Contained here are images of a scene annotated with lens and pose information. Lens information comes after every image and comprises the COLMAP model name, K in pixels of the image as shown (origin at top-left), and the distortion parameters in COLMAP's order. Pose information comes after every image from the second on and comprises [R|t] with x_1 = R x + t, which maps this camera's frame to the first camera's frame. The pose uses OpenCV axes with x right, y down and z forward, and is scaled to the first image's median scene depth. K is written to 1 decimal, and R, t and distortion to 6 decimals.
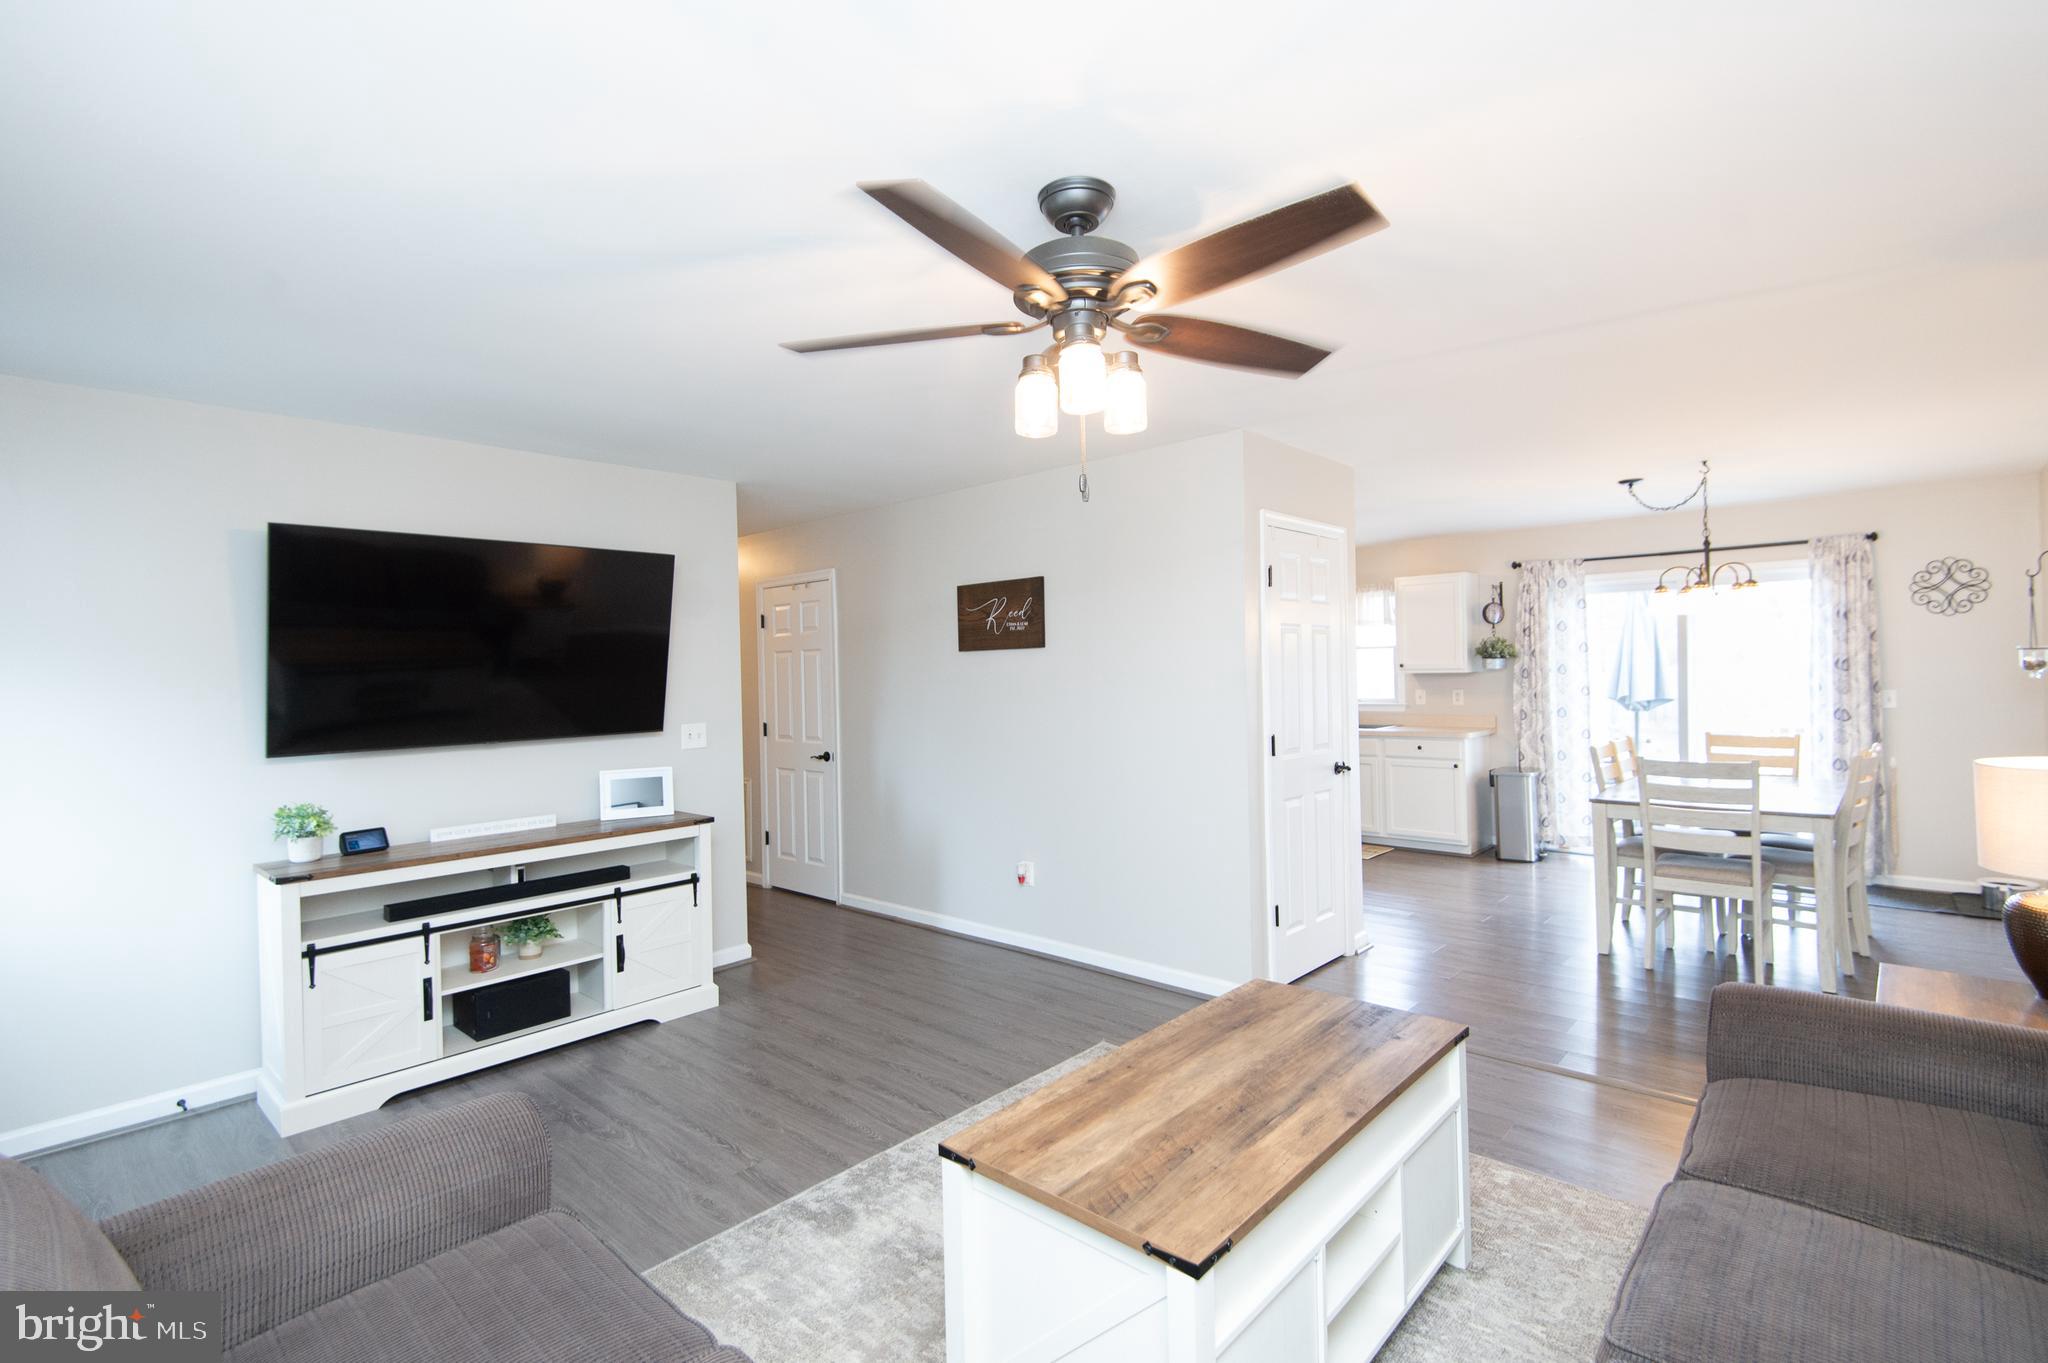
lens RADIAL K [[939.3, 0, 1032.1], [0, 939.3, 673.6], [0, 0, 1]] dist [0.046640, -0.032590]
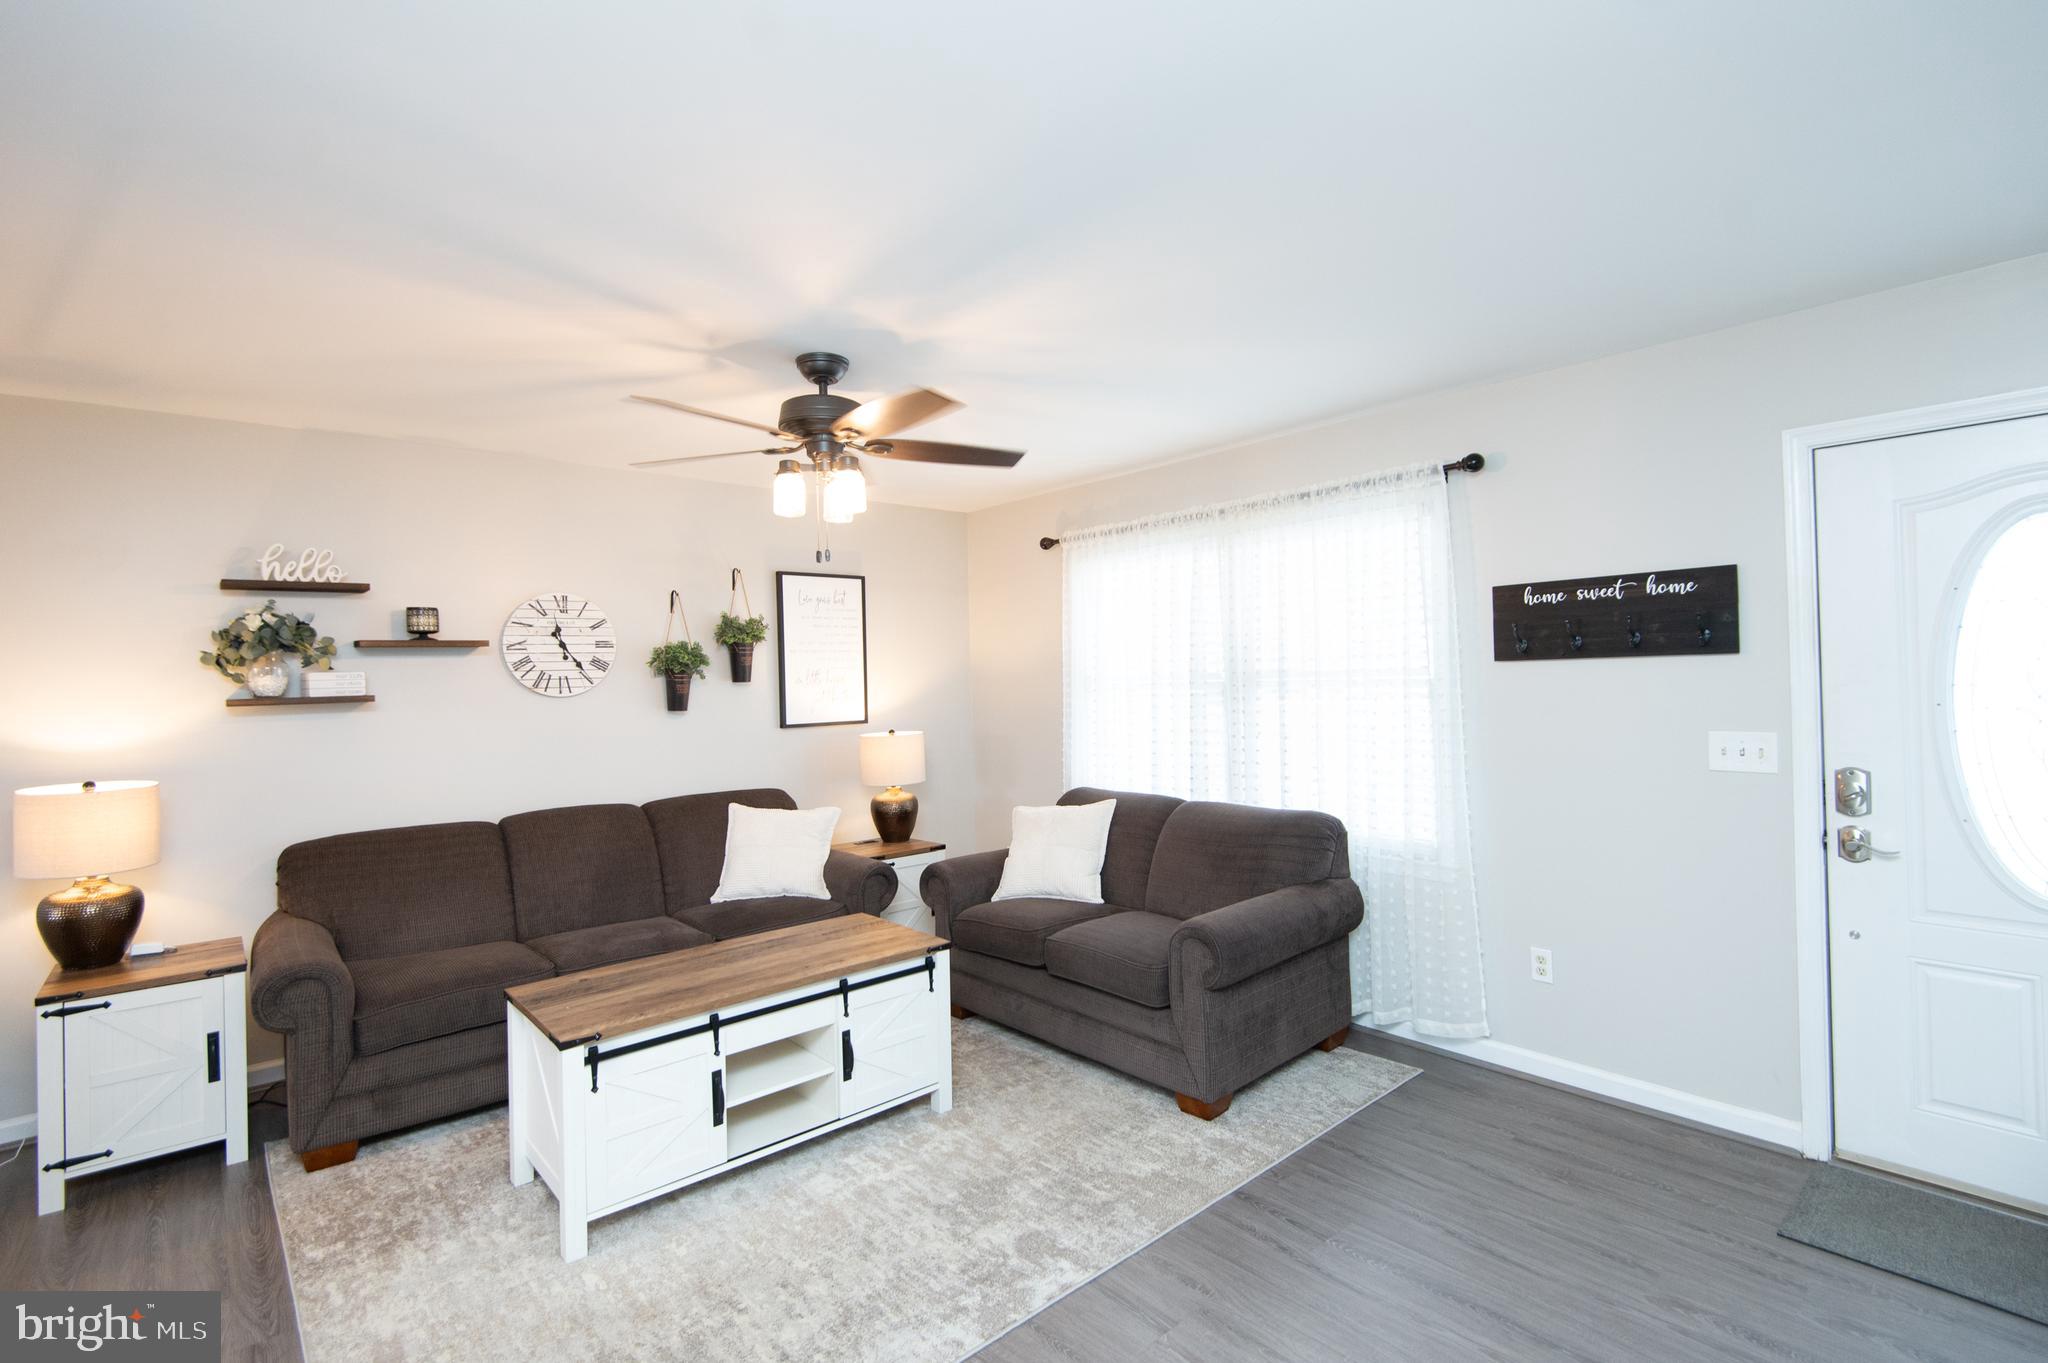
lens RADIAL K [[939.3, 0, 1032.1], [0, 939.3, 673.6], [0, 0, 1]] dist [0.046640, -0.032590]
pose [[-0.992871, 0.047257, 0.109421, -0.268631], [0.047246, 0.998880, -0.002699, 0.000999], [-0.109426, 0.002490, -0.993992, 1.569664]]
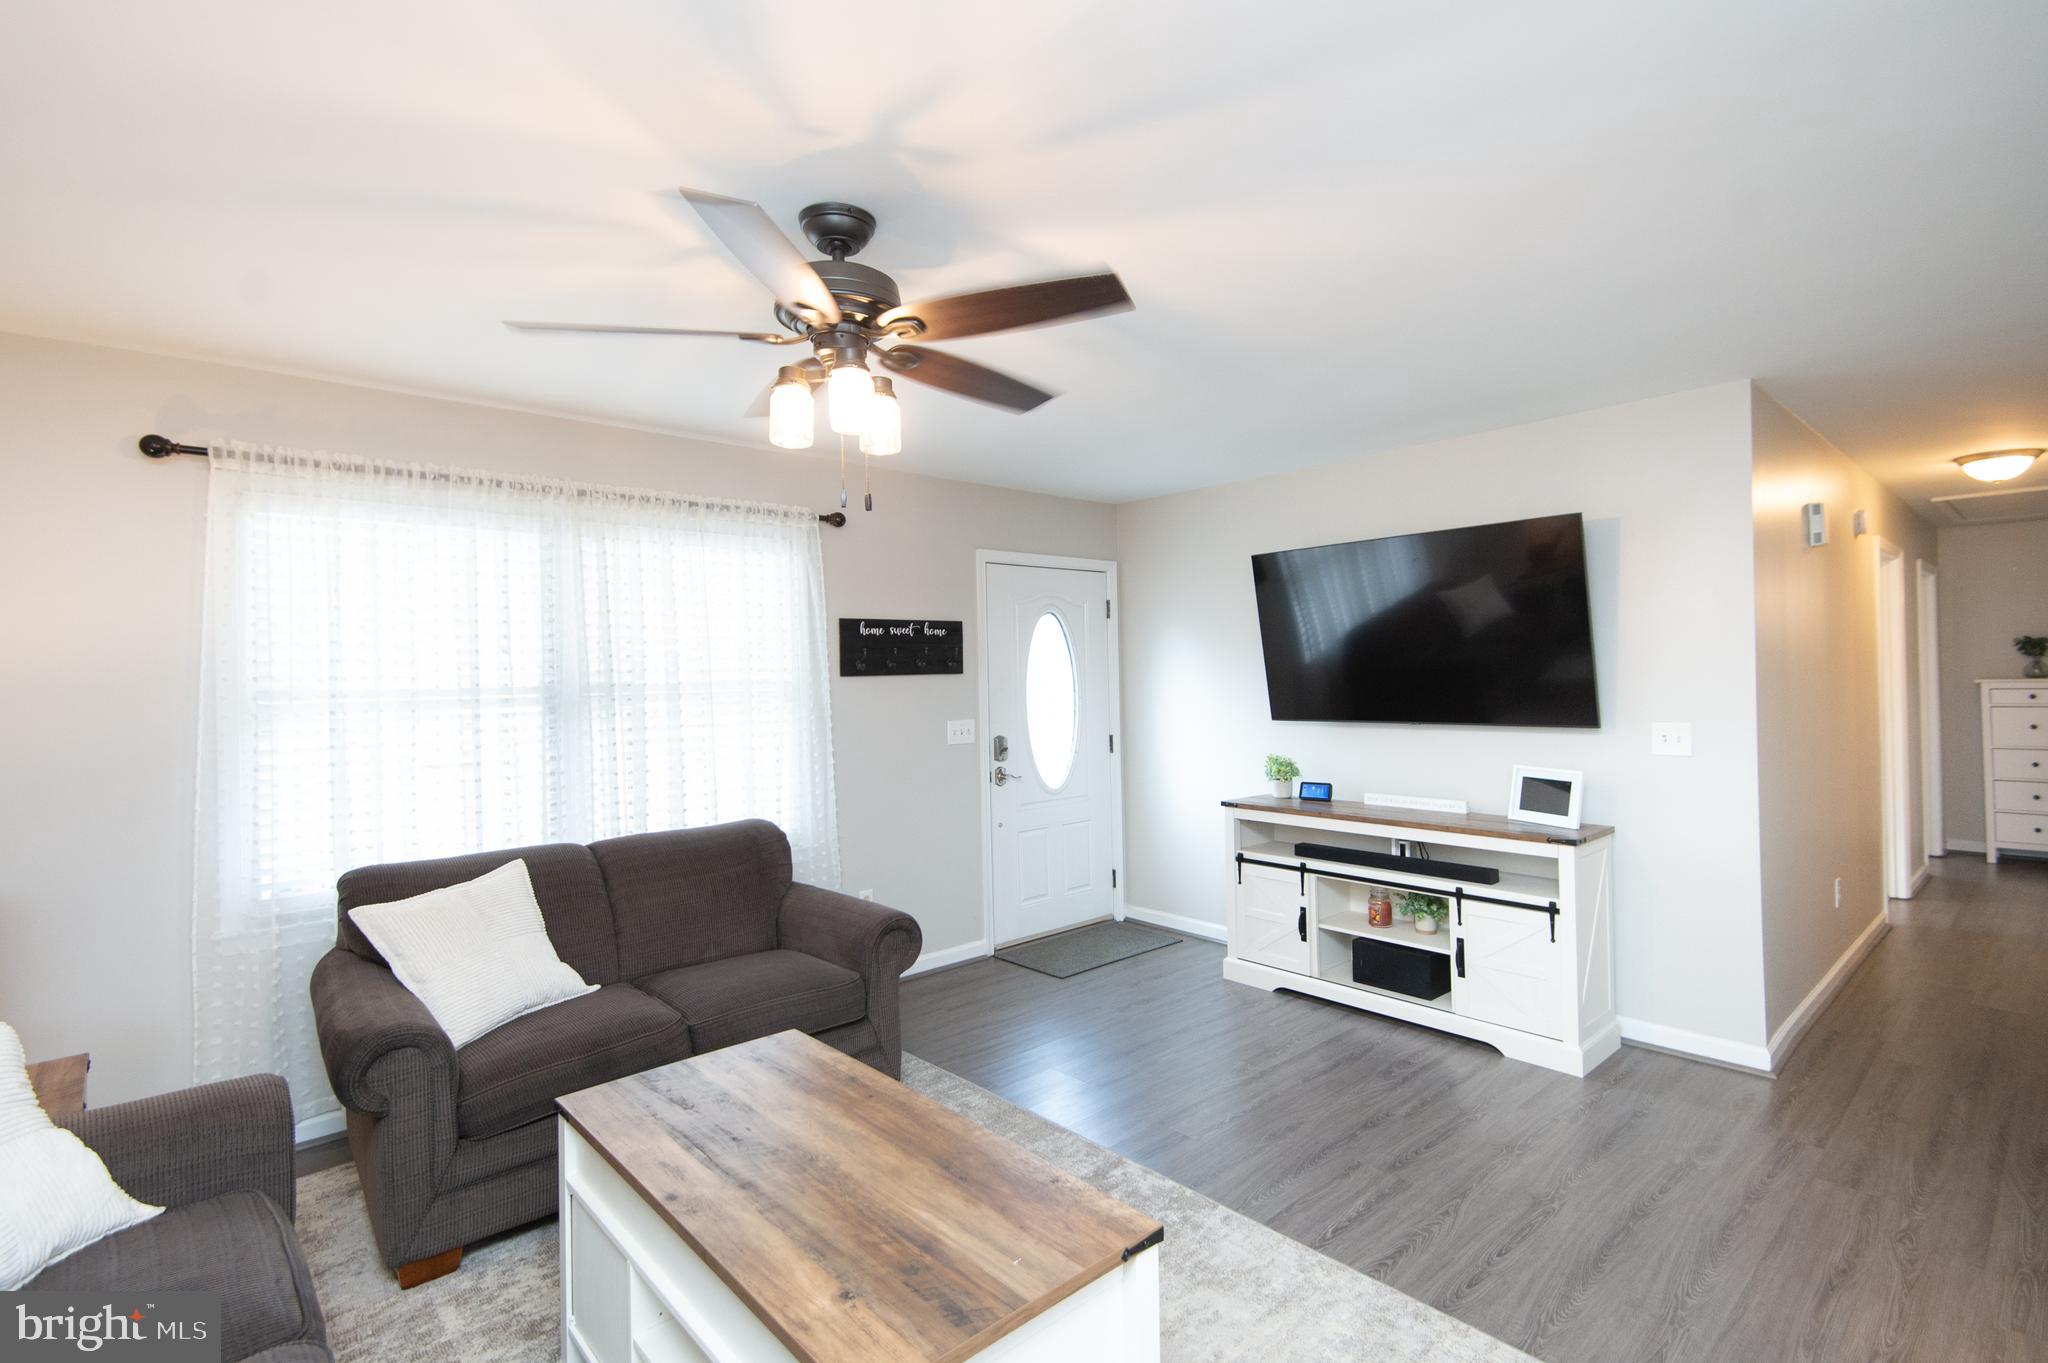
lens RADIAL K [[952.4, 0, 1023.6], [0, 952.4, 672.1], [0, 0, 1]] dist [0.052285, -0.040953]
pose [[-0.102480, 0.019886, -0.994536, 0.695569], [0.019318, 0.999651, 0.017997, -0.017532], [0.994547, -0.017368, -0.102829, 0.840264]]
